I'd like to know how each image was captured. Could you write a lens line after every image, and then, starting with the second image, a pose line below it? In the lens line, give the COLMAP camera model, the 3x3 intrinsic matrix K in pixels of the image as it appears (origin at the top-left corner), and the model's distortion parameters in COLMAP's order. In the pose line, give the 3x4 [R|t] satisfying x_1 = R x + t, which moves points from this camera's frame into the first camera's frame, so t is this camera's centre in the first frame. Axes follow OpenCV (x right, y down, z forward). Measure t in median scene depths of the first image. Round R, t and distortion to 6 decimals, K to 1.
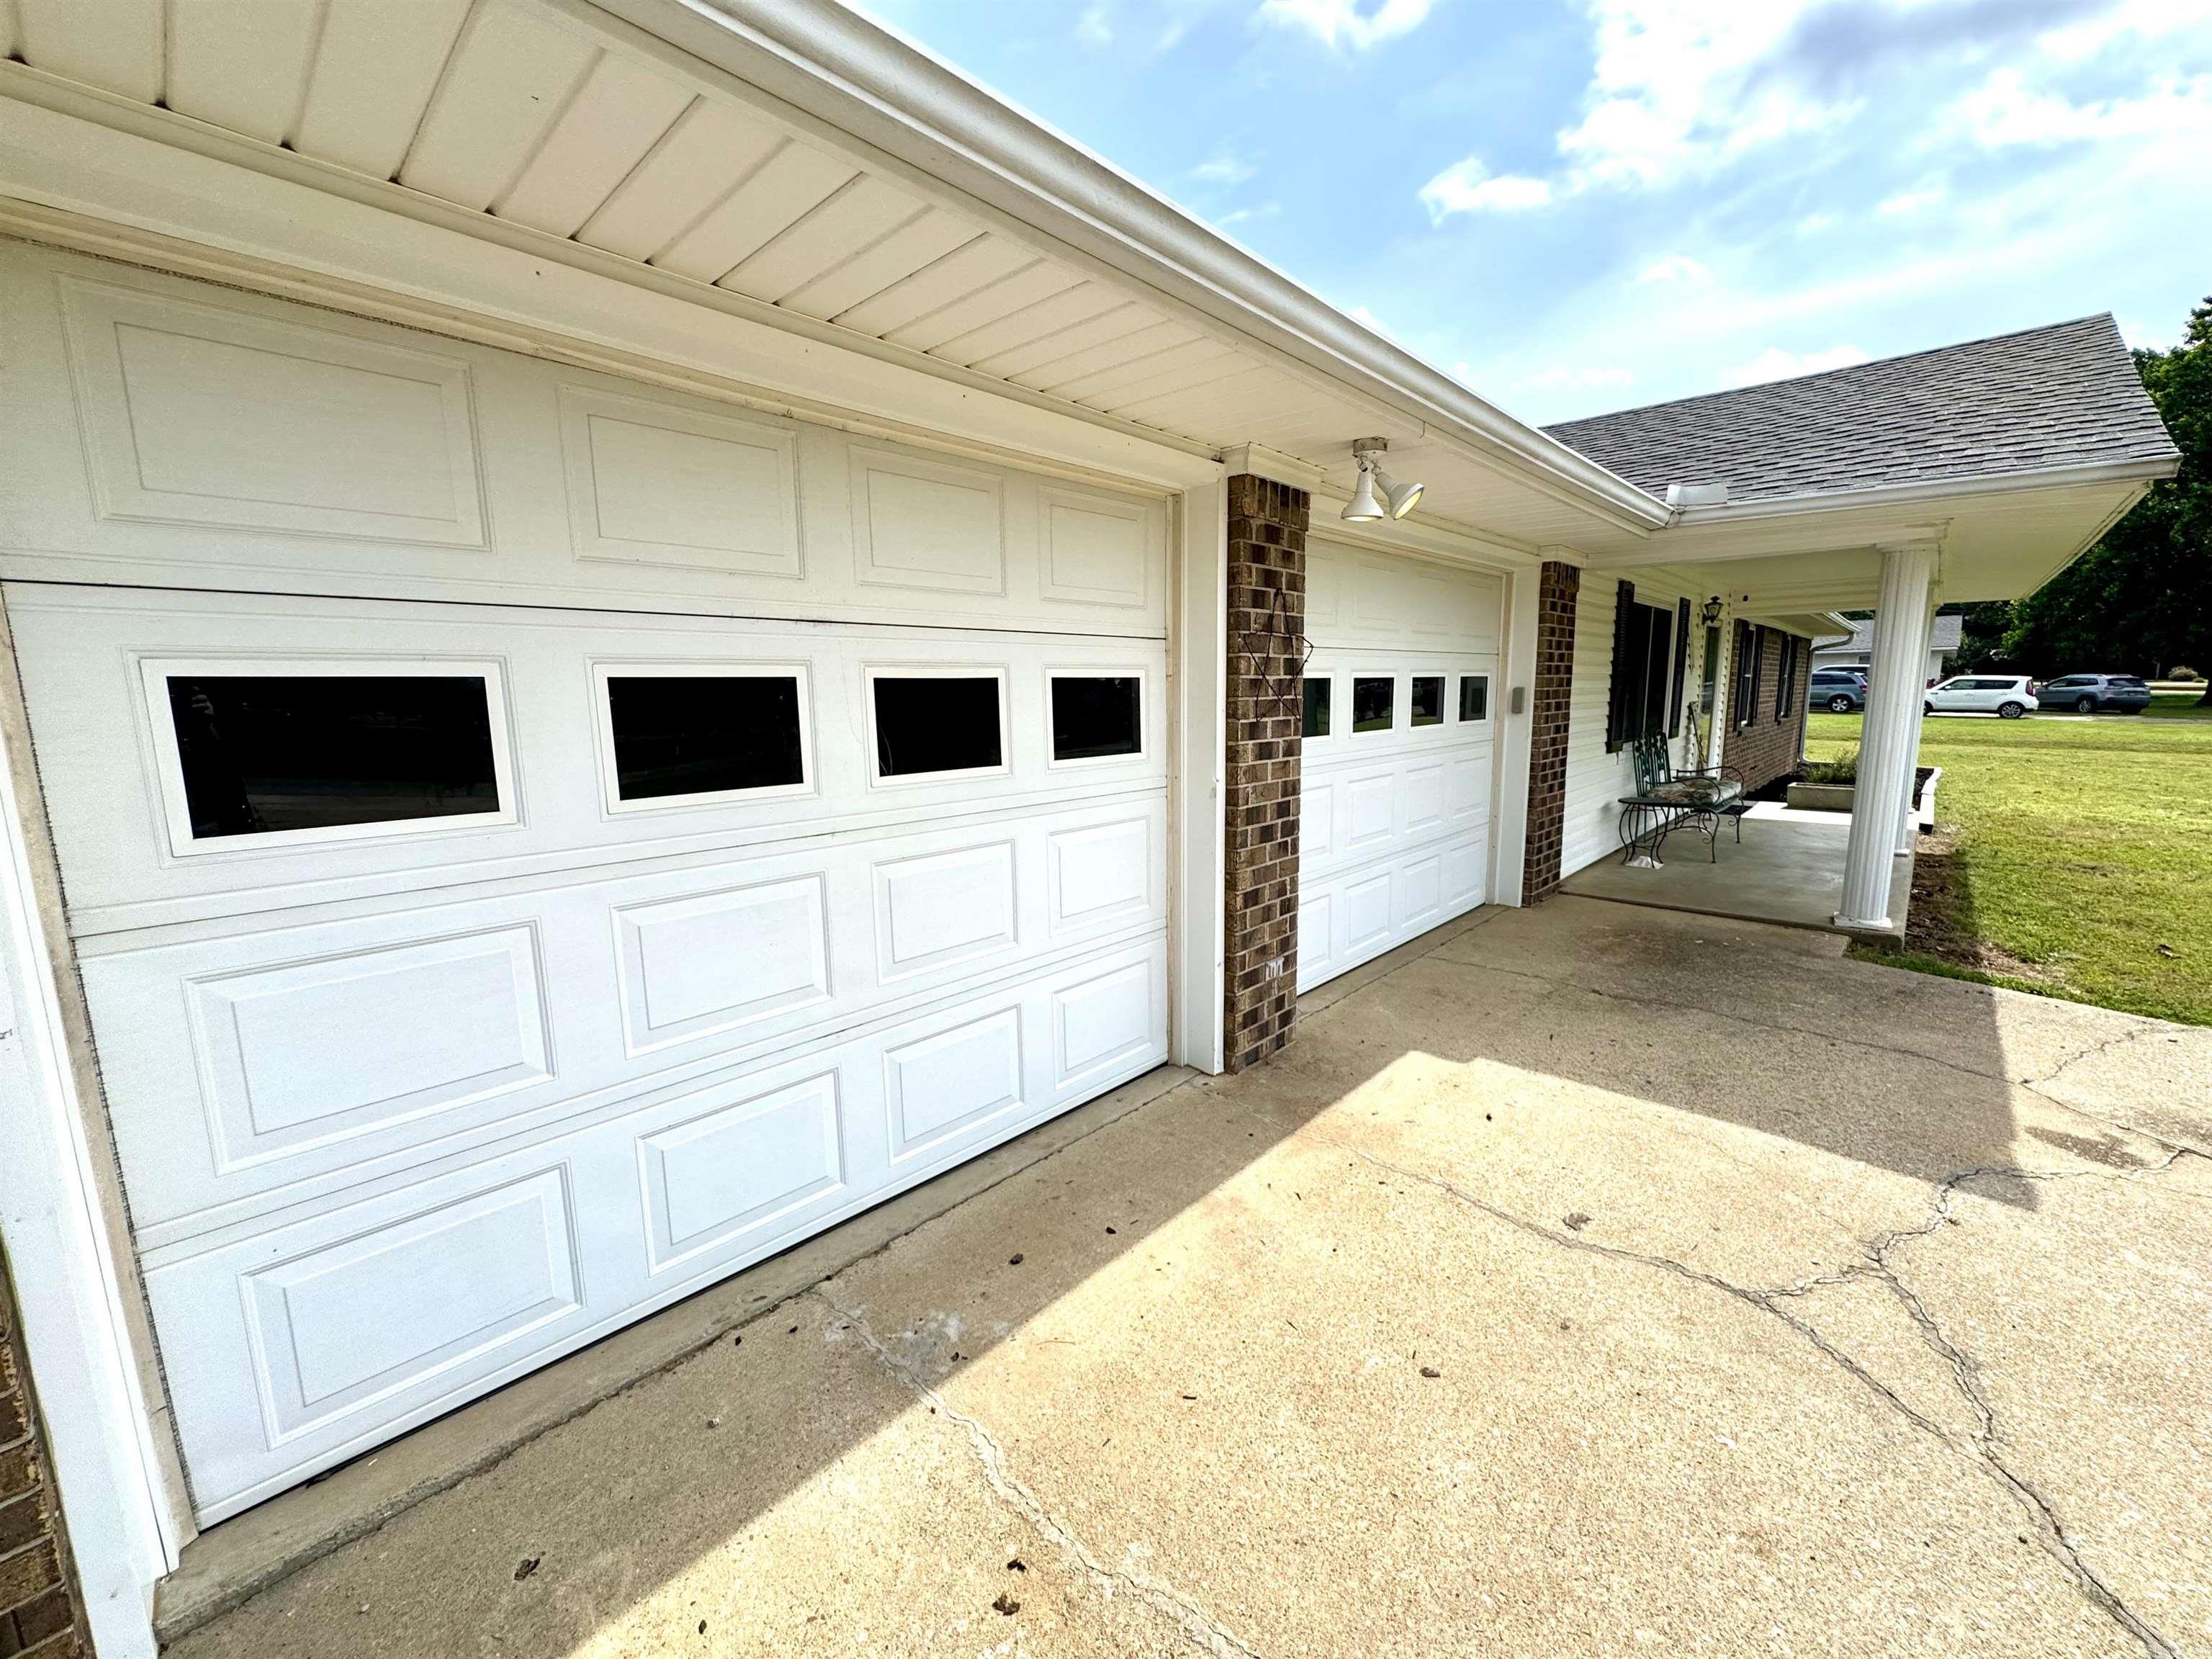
lens RADIAL K [[879.5, 0, 1103.7], [0, 879.5, 823.9], [0, 0, 1]] dist [-0.002572, -0.000136]
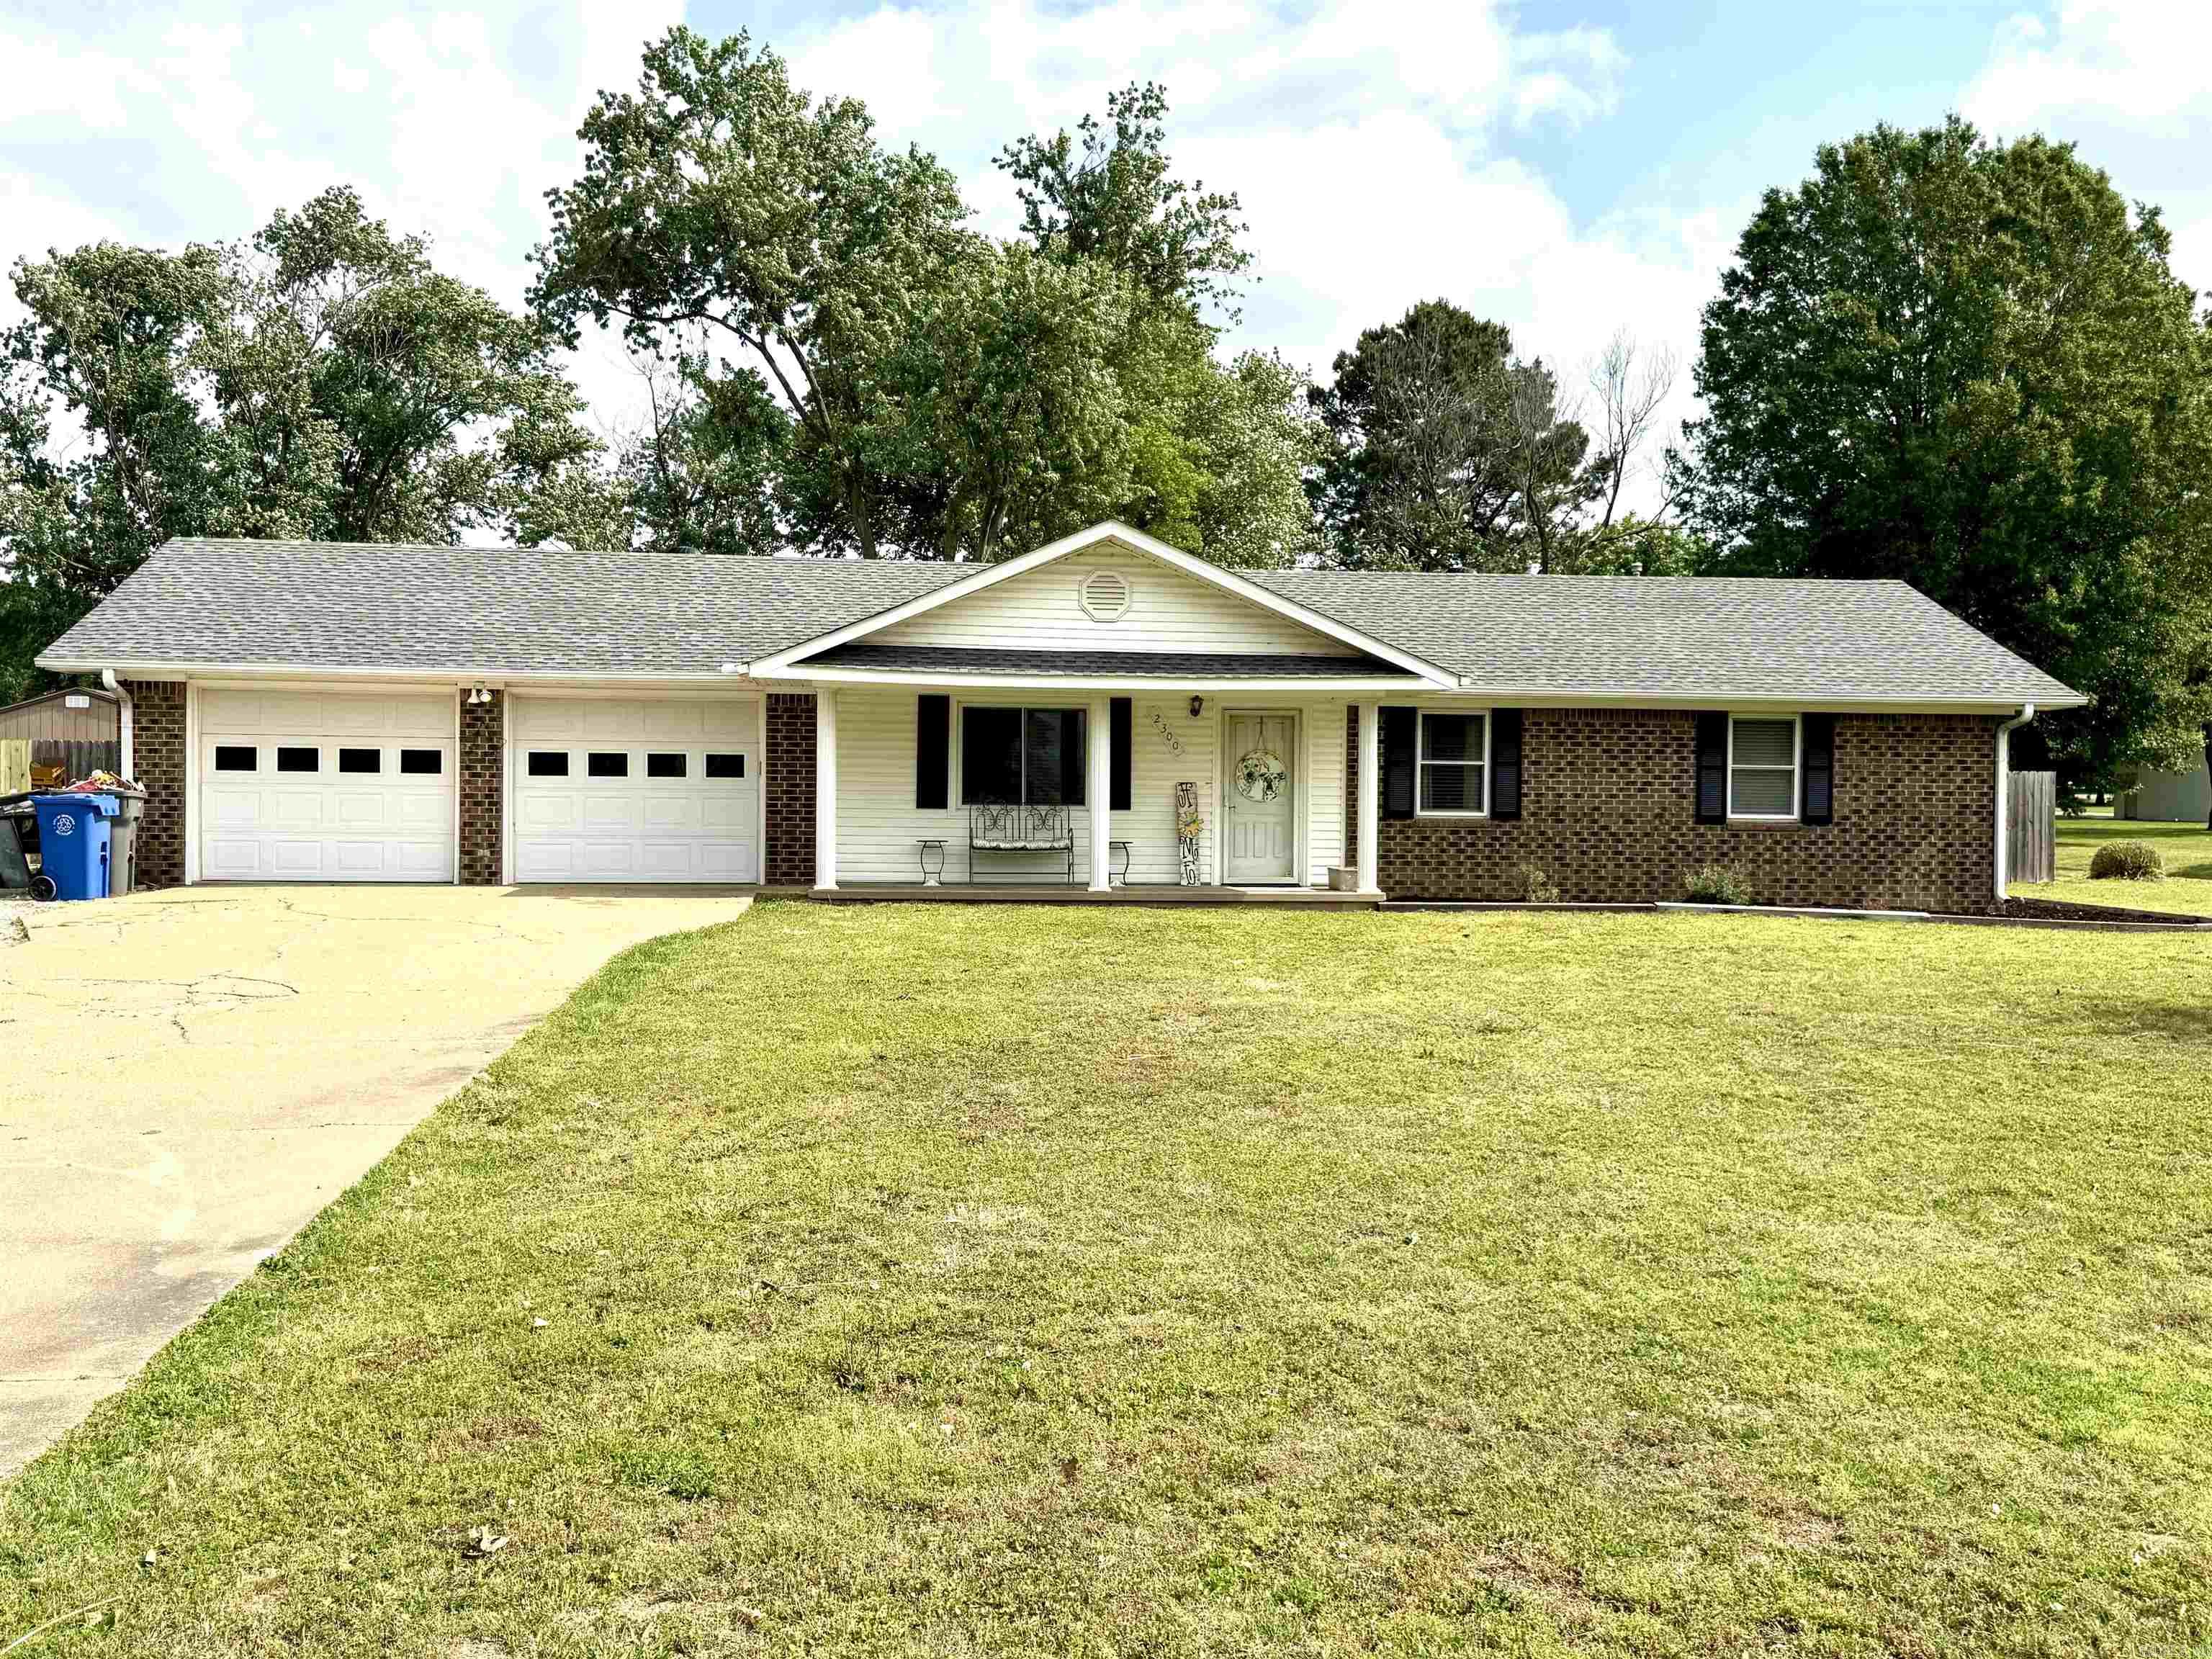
lens RADIAL K [[2040.0, 0, 1106.0], [0, 2040.0, 829.5], [0, 0, 1]] dist [0.147152, -0.281158]
pose [[0.770123, 0.029968, -0.637192, 5.884176], [-0.118652, 0.988194, -0.096929, 0.490576], [0.626764, 0.150251, 0.764586, -2.792040]]
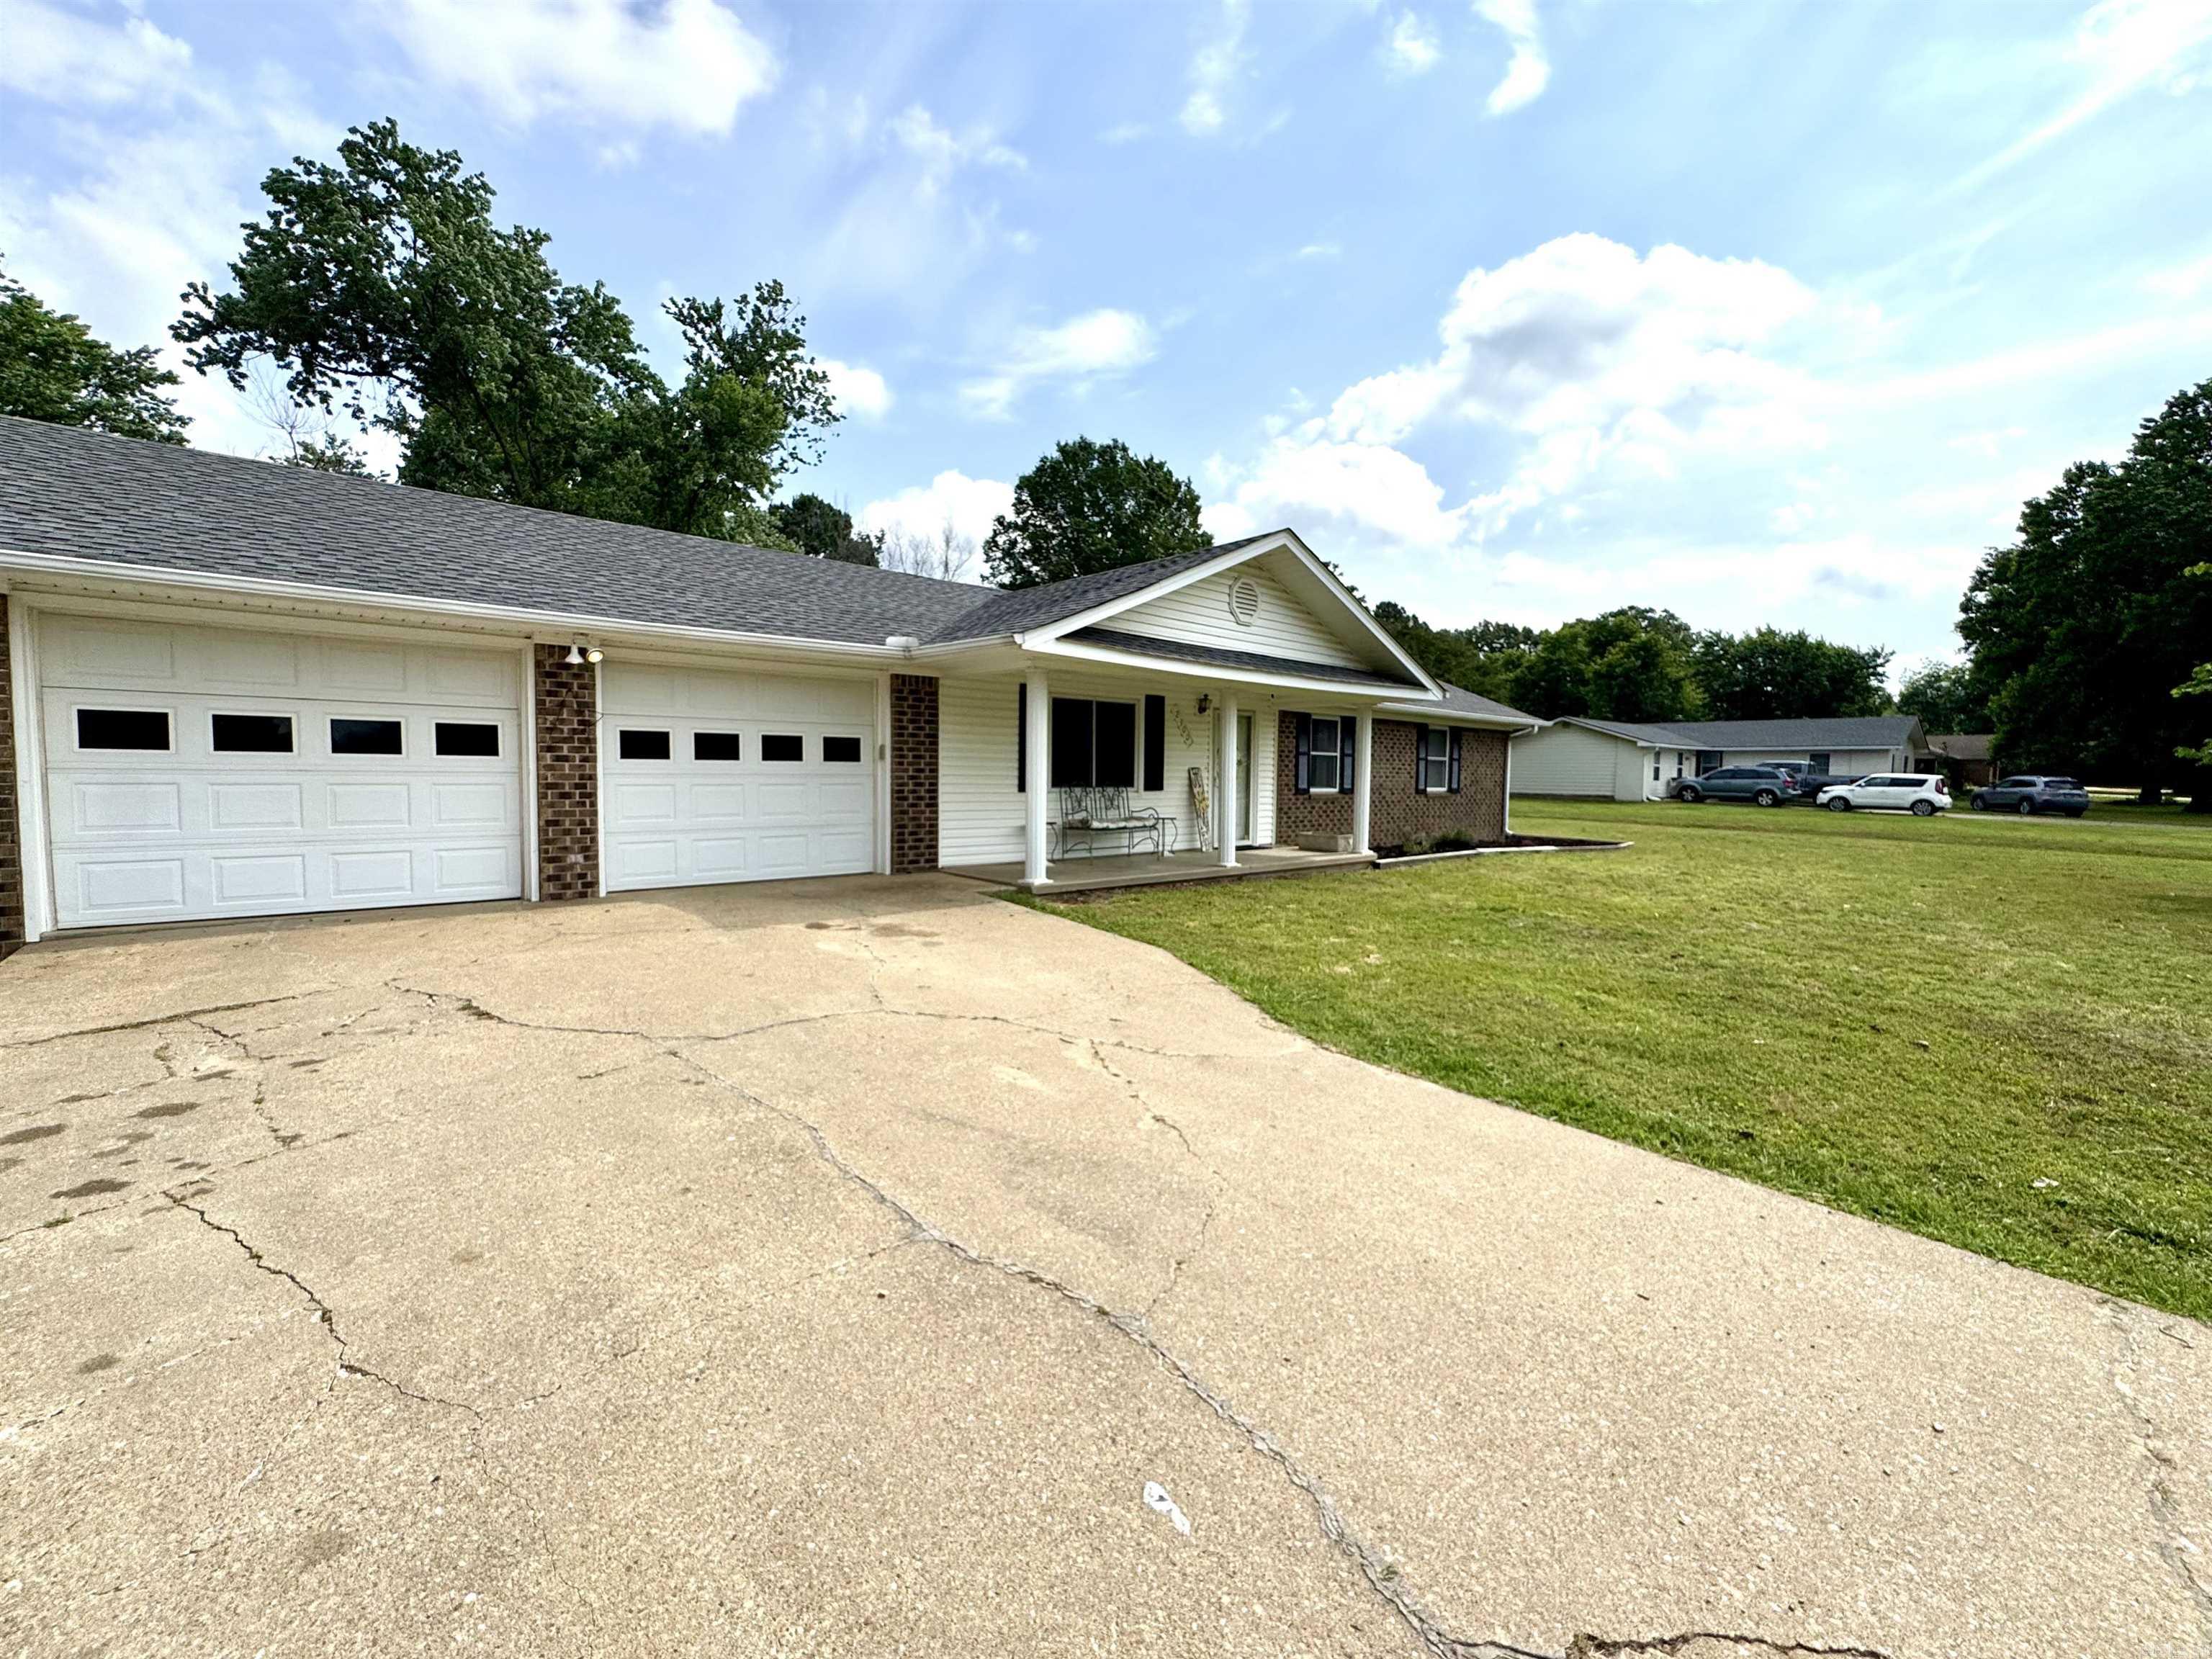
lens RADIAL K [[906.3, 0, 1100.3], [0, 906.3, 822.1], [0, 0, 1]] dist [-0.001344, -0.000088]
pose [[0.996198, 0.032039, -0.081015, 1.661270], [-0.039643, 0.994777, -0.094063, 0.231998], [0.077578, 0.096917, 0.992264, -1.138810]]
